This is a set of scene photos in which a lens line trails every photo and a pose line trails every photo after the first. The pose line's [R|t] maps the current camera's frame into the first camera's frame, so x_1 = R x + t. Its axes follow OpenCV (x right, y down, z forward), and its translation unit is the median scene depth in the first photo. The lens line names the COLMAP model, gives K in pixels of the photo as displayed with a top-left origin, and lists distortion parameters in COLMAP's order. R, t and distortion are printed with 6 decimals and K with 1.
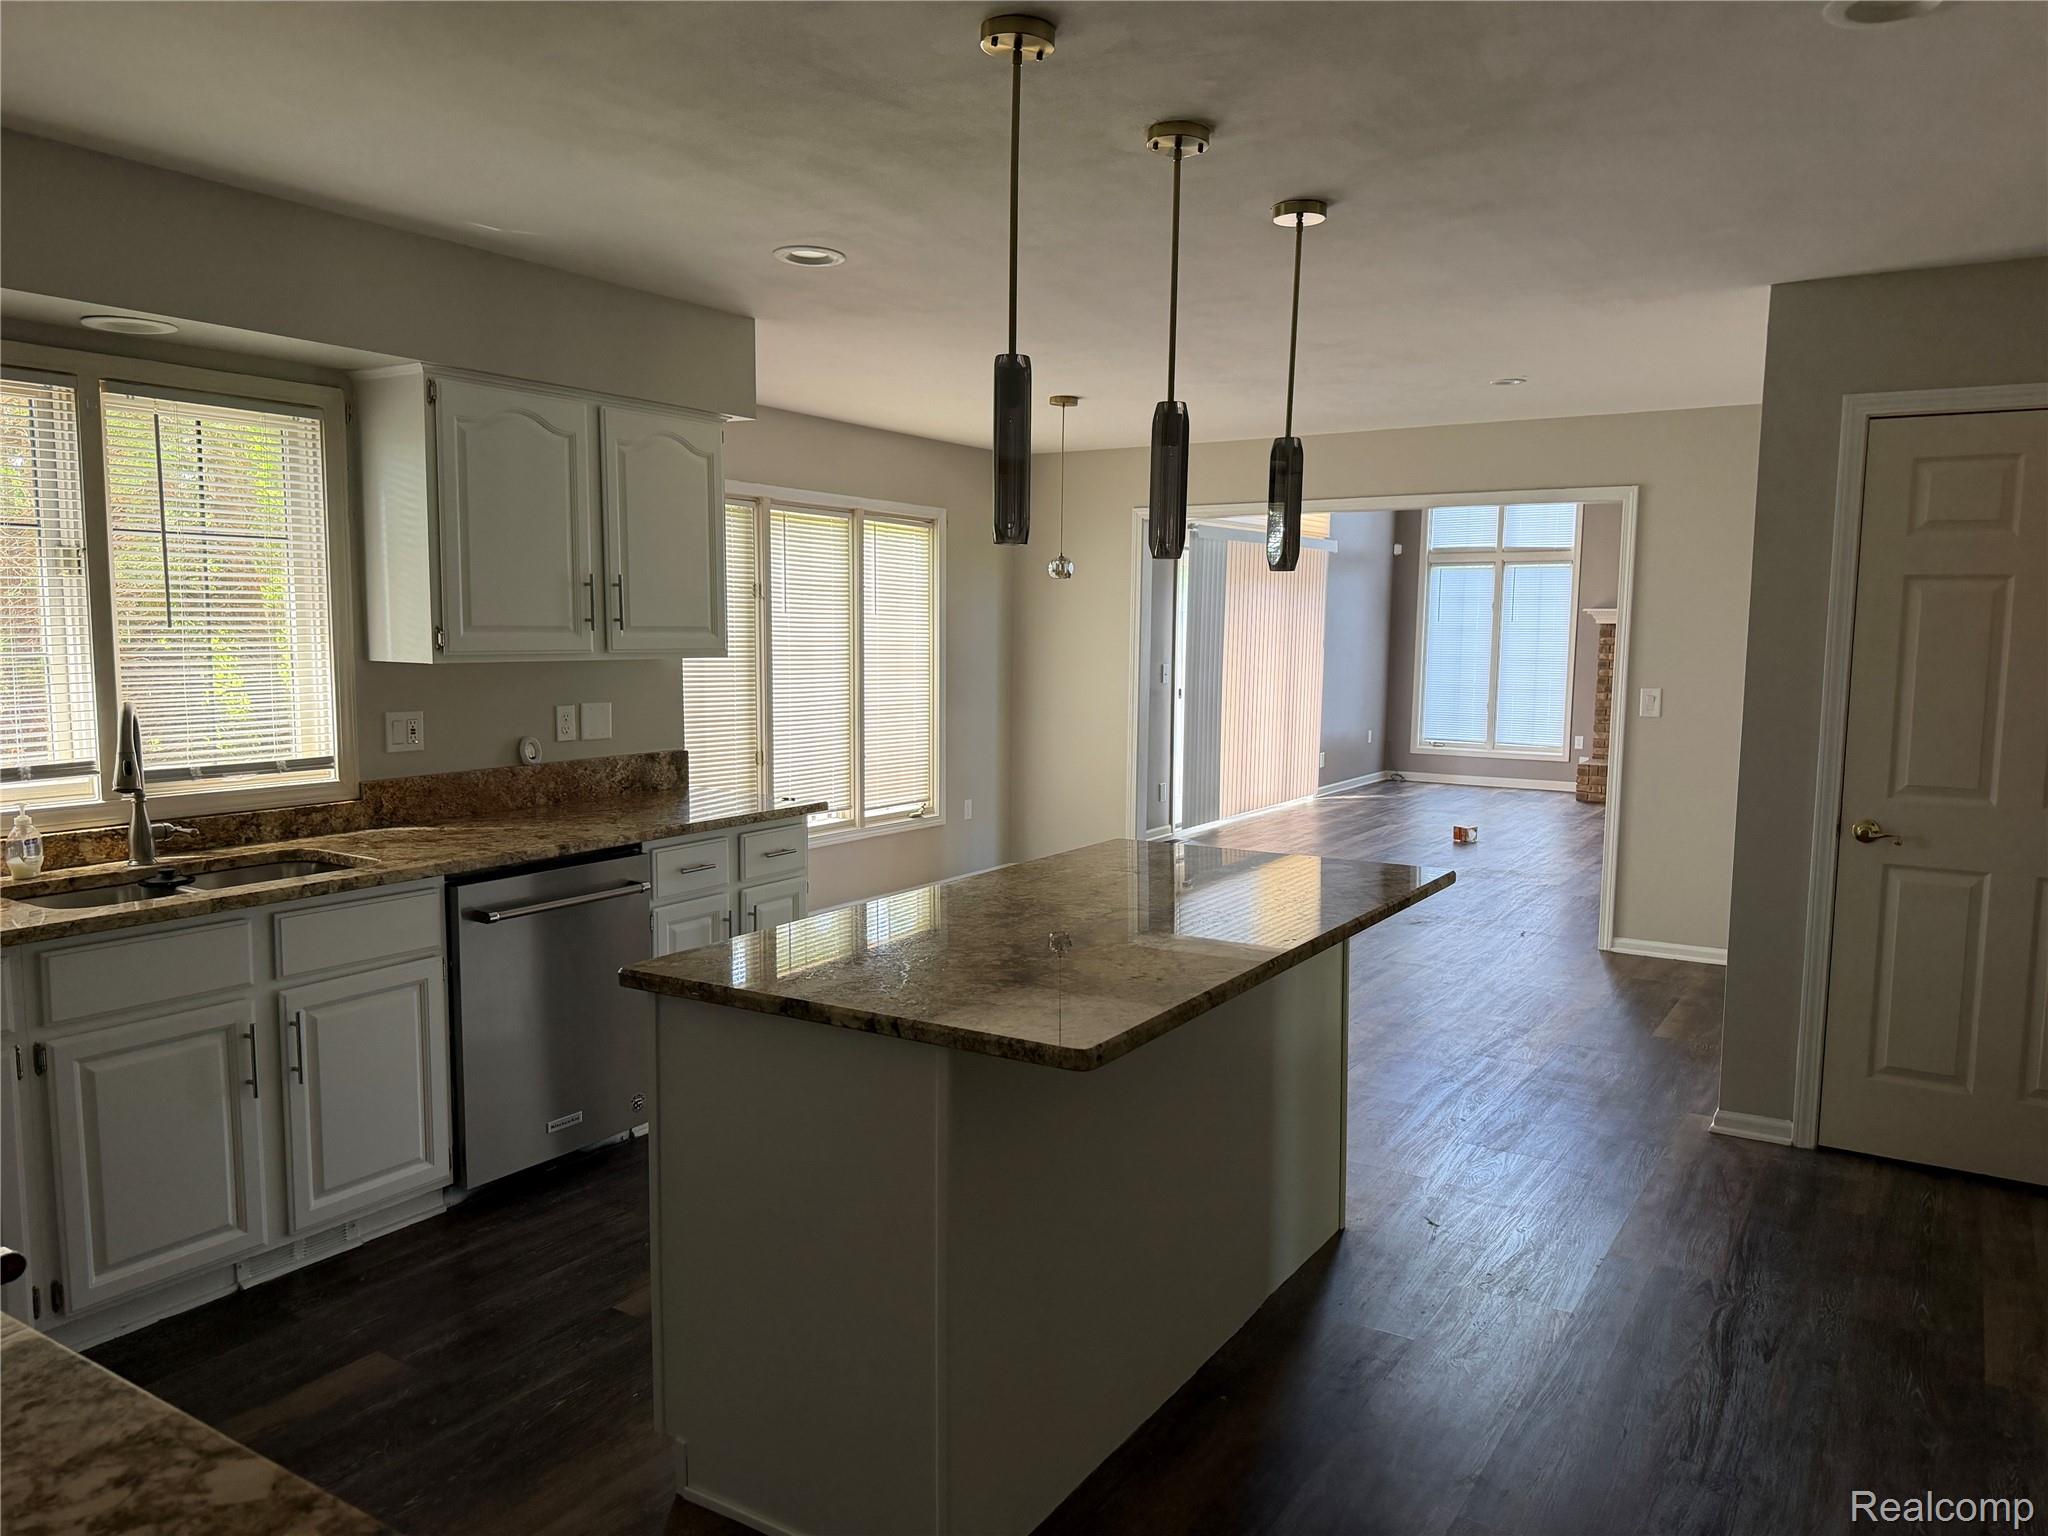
lens RADIAL K [[1452.3, 0, 1036.1], [0, 1452.3, 769.3], [0, 0, 1]] dist [0.128186, -0.141940]
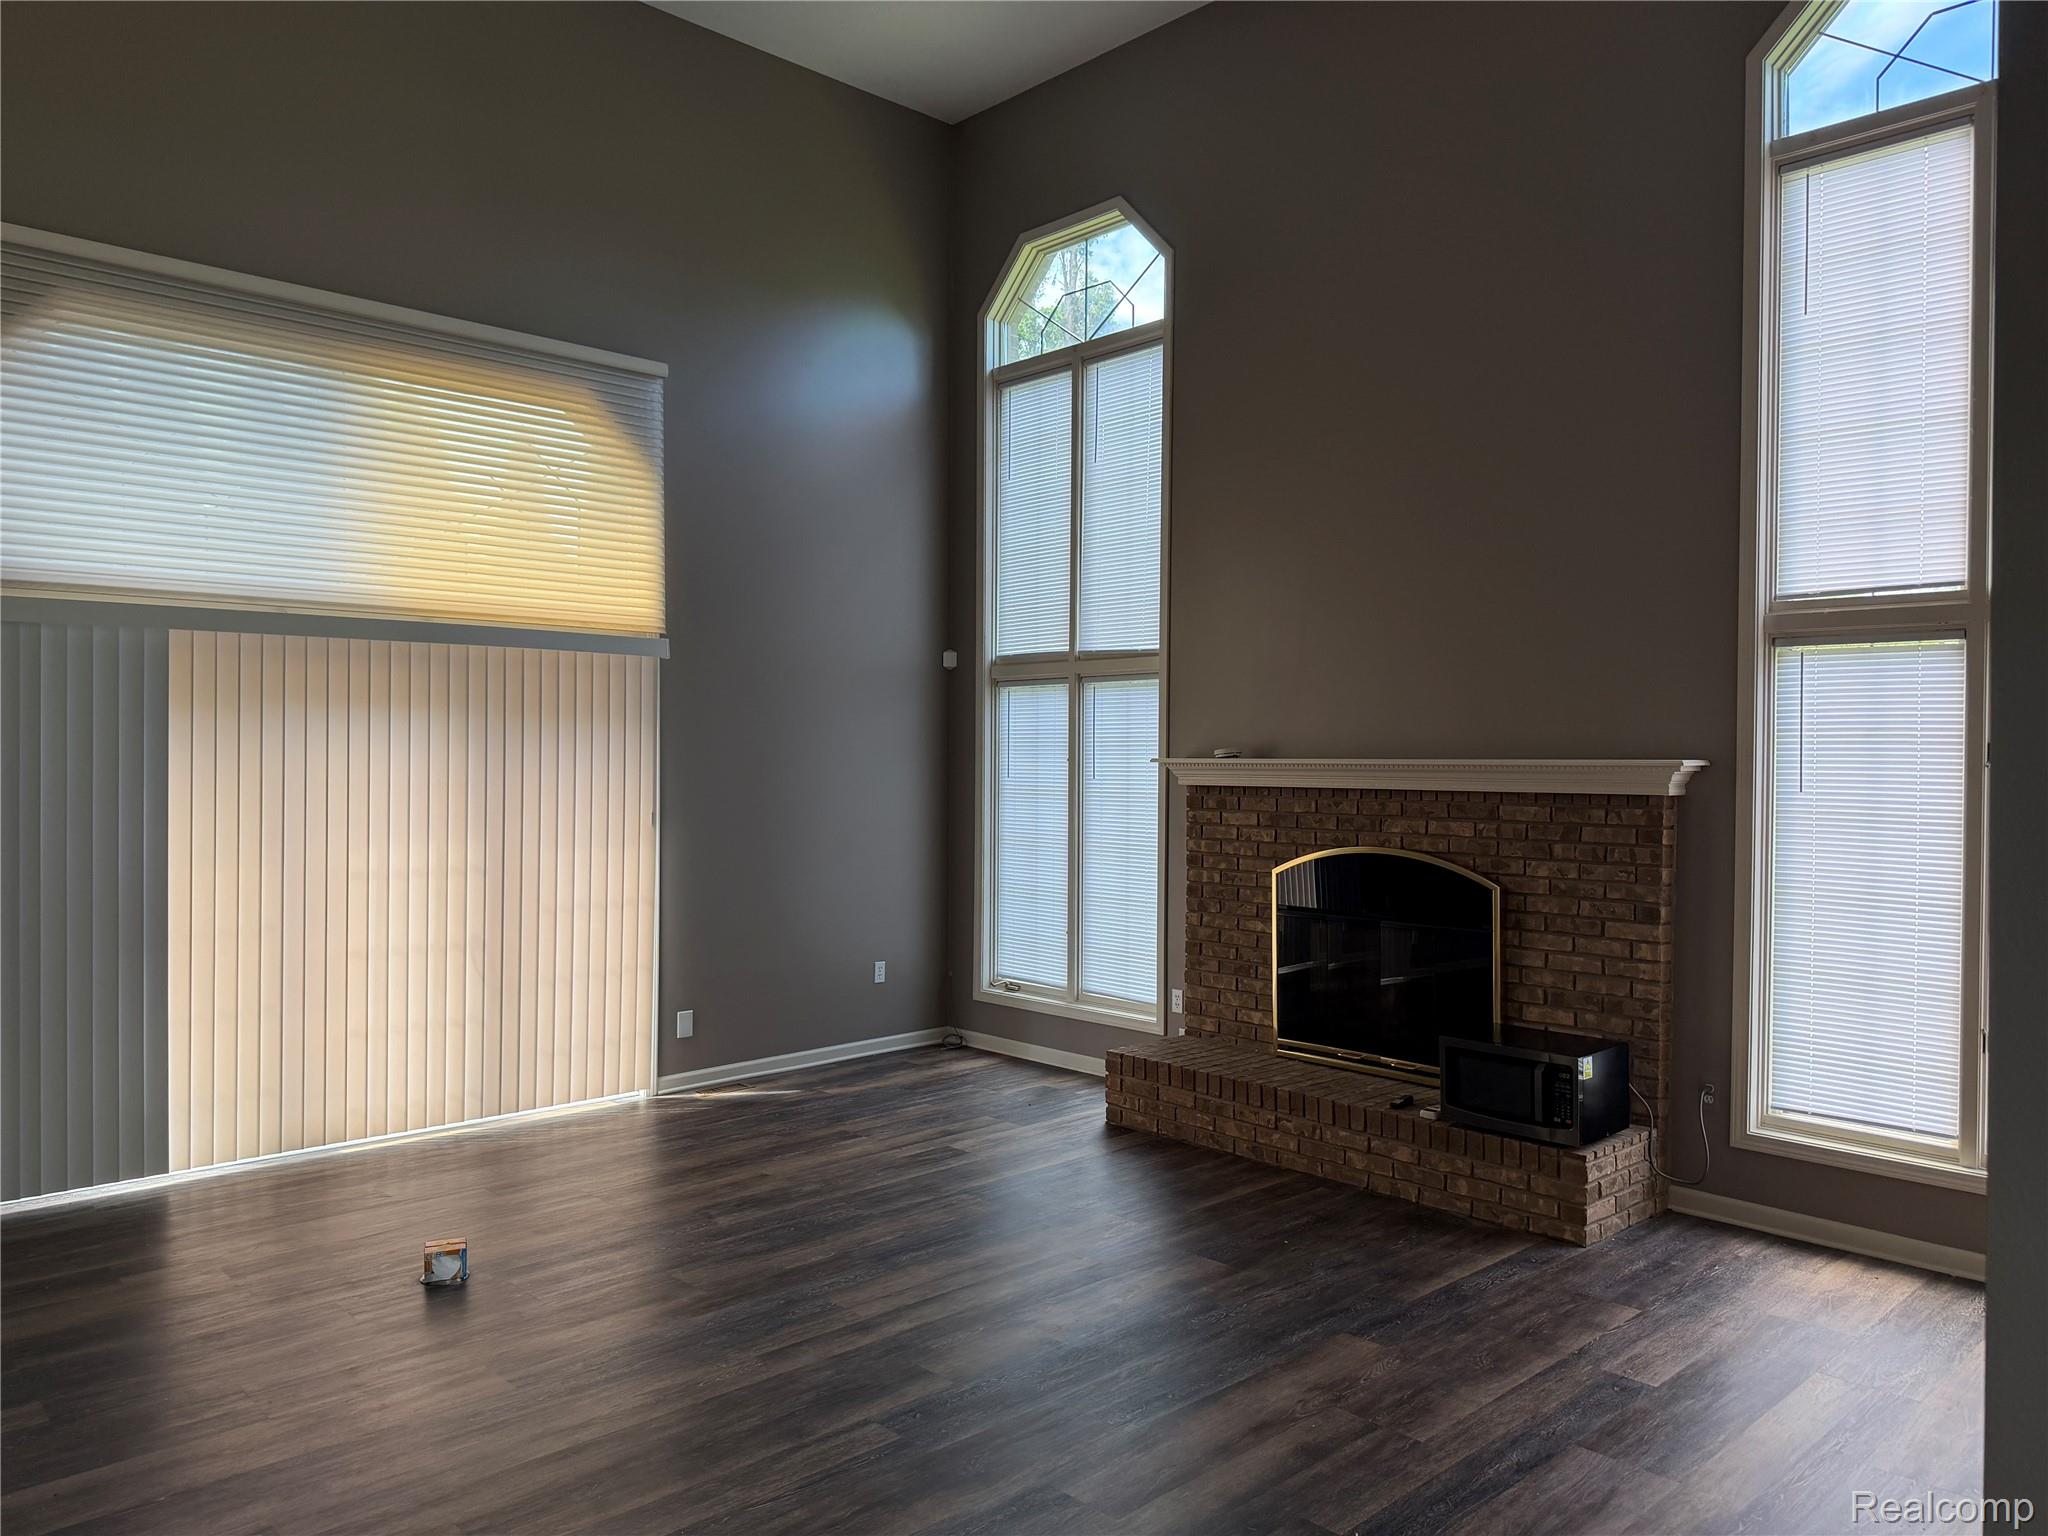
lens RADIAL K [[1452.3, 0, 1036.1], [0, 1452.3, 769.3], [0, 0, 1]] dist [0.128186, -0.141940]
pose [[0.973162, 0.000524, -0.230122, 0.430048], [-0.022871, 0.995267, -0.094453, -0.050055], [0.228983, 0.097181, 0.968567, 0.441805]]
